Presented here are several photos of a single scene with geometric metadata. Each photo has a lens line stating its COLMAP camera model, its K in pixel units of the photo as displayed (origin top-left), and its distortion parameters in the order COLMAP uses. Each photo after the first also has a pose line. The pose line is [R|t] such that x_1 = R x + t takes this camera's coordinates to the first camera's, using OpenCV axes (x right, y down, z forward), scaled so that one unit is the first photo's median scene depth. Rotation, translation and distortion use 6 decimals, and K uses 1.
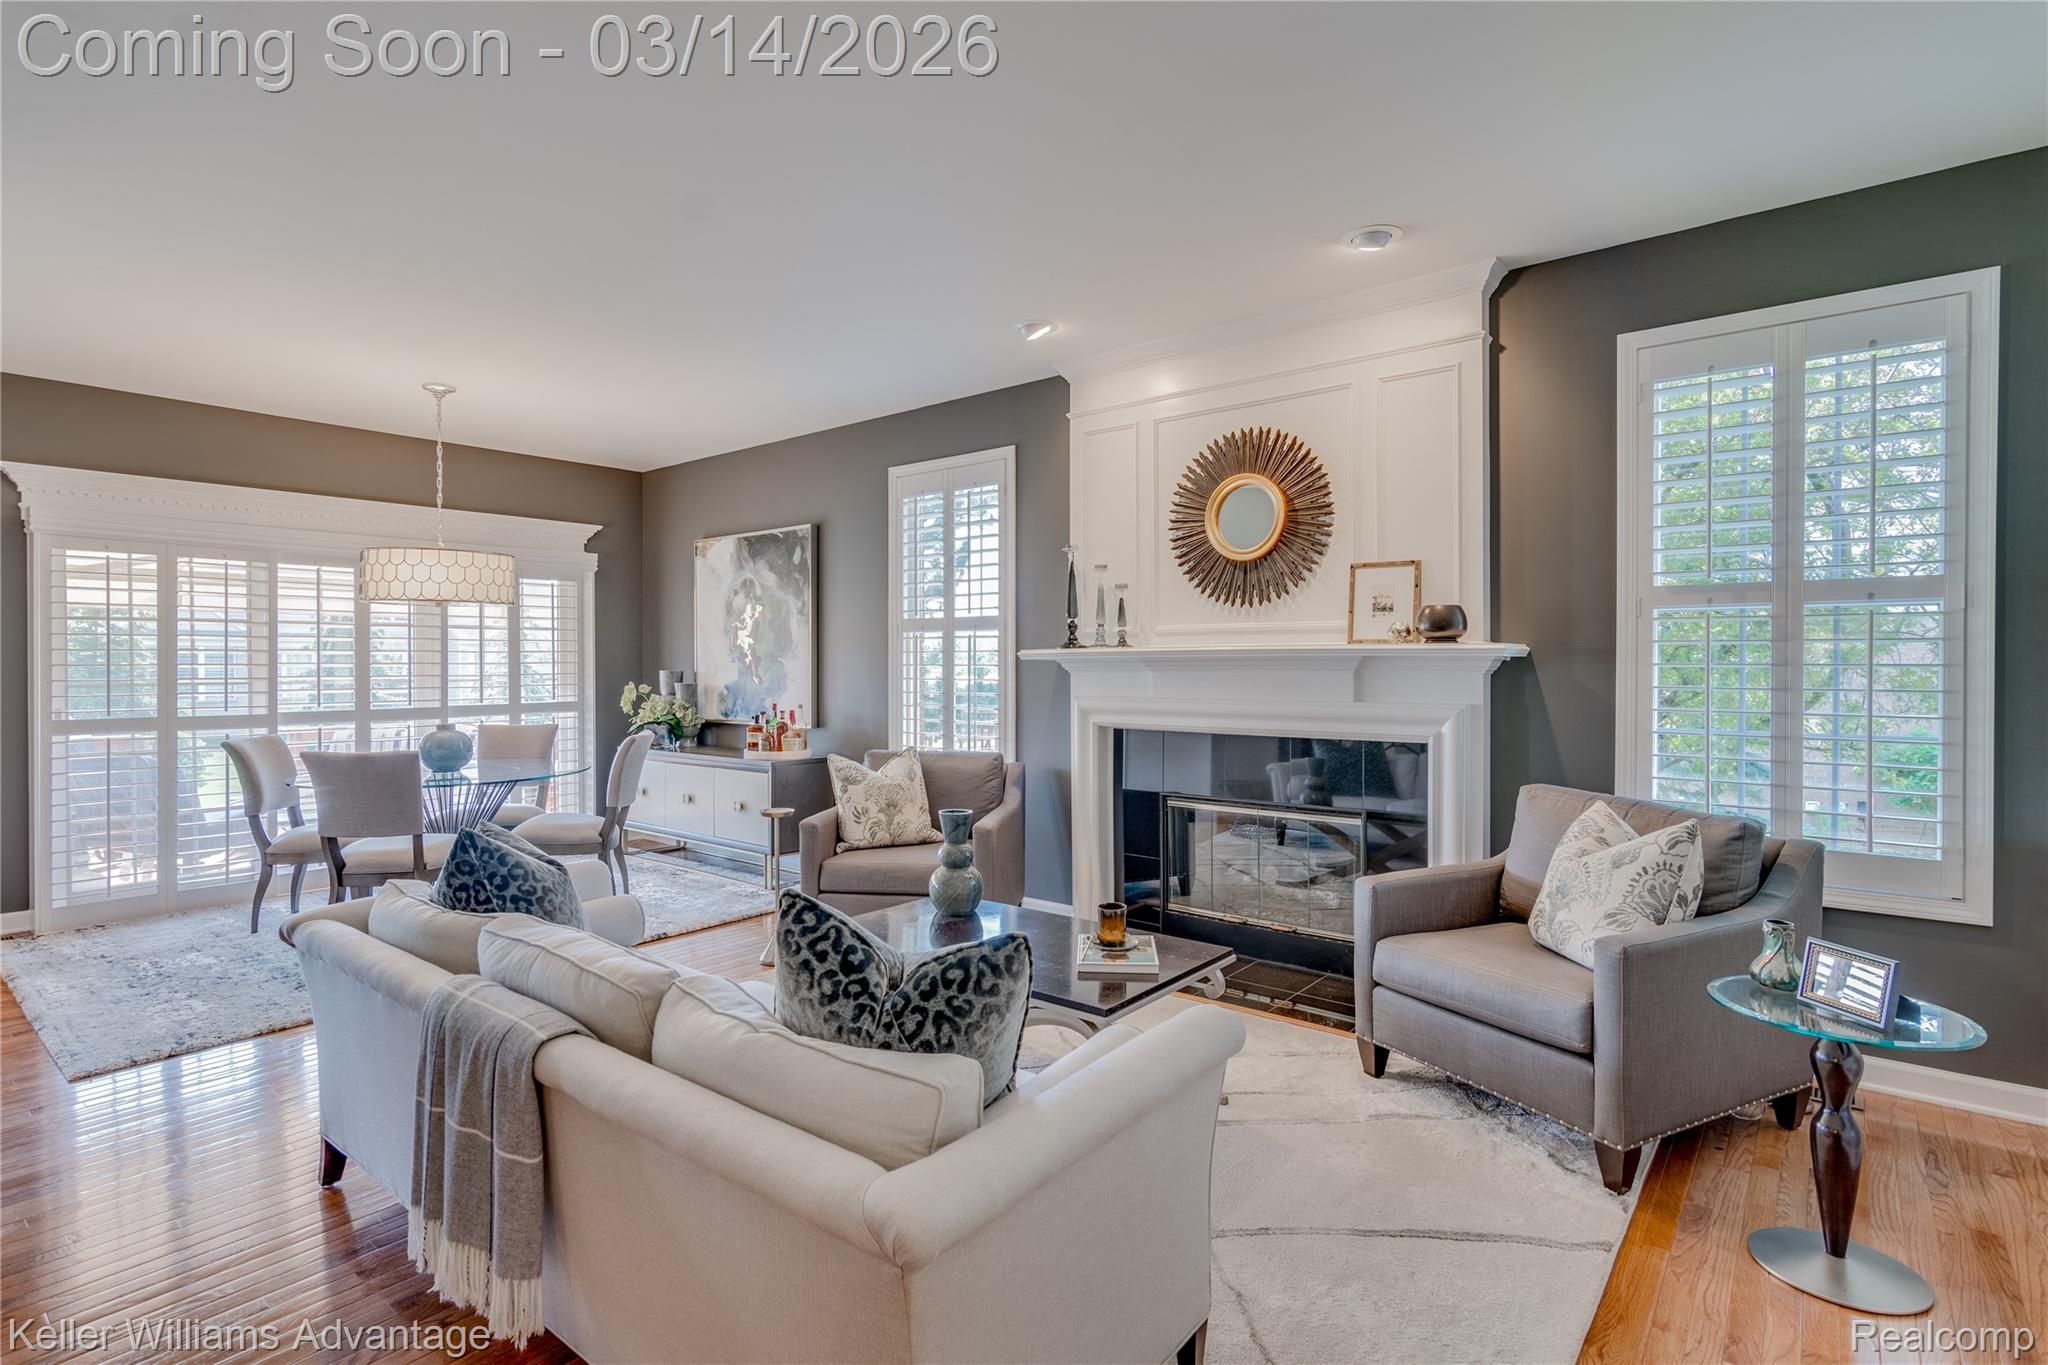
lens RADIAL K [[1005.1, 0, 1014.9], [0, 1005.1, 670.4], [0, 0, 1]] dist [0.000288, -0.000022]
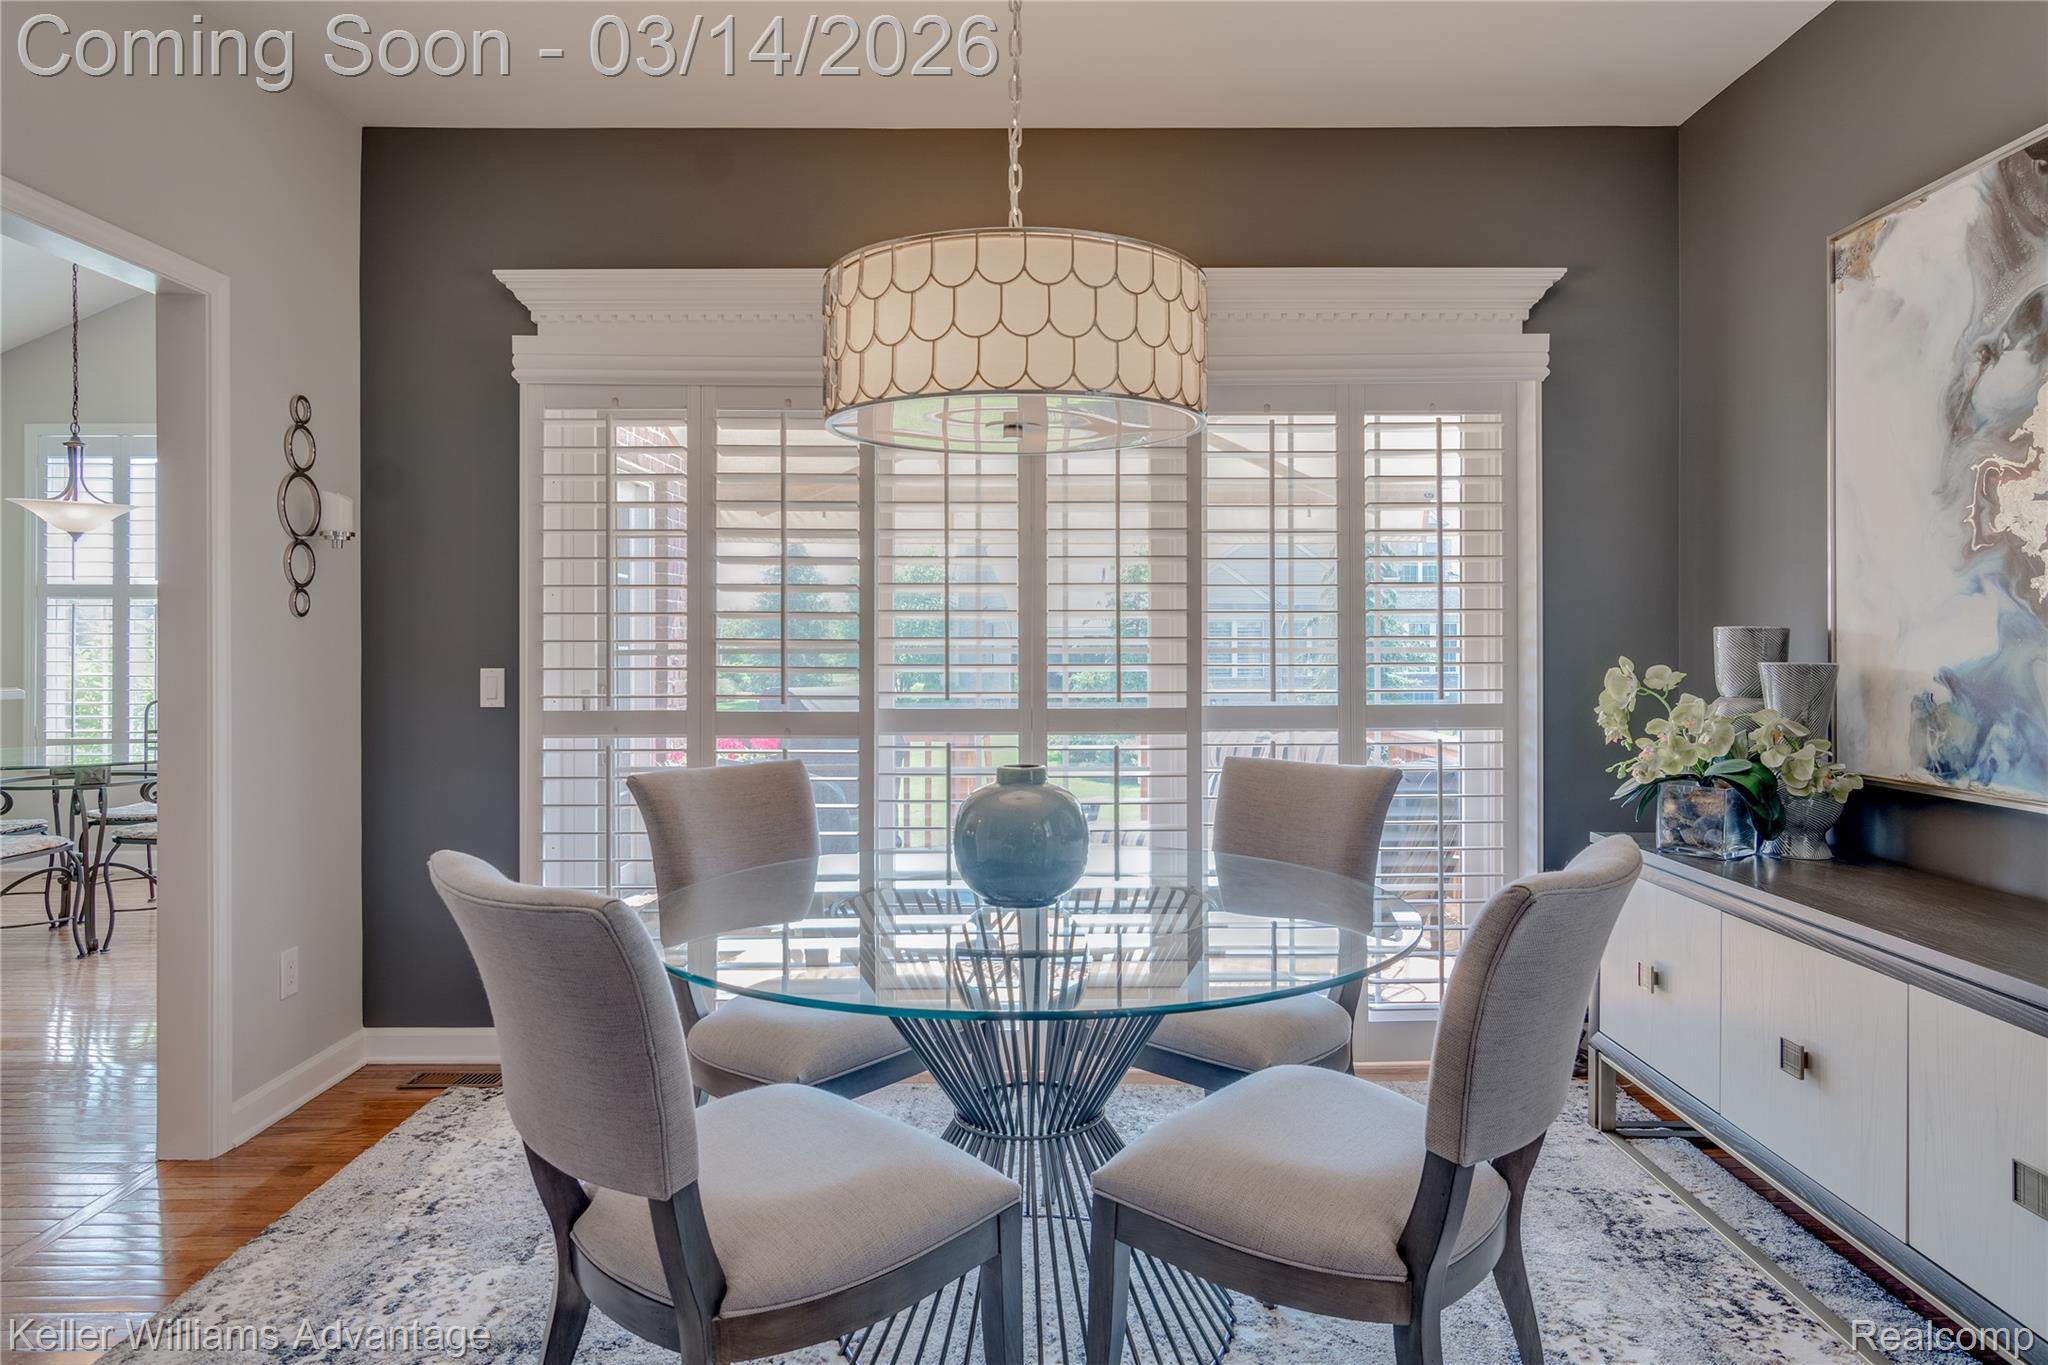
lens RADIAL K [[1224.1, 0, 1026.5], [0, 1224.1, 644.6], [0, 0, 1]] dist [-0.000158, -0.000491]
pose [[0.630873, 0.002389, -0.775882, -0.250084], [-0.006351, 0.999978, -0.002084, 0.012894], [0.775860, 0.006242, 0.630874, 0.785317]]
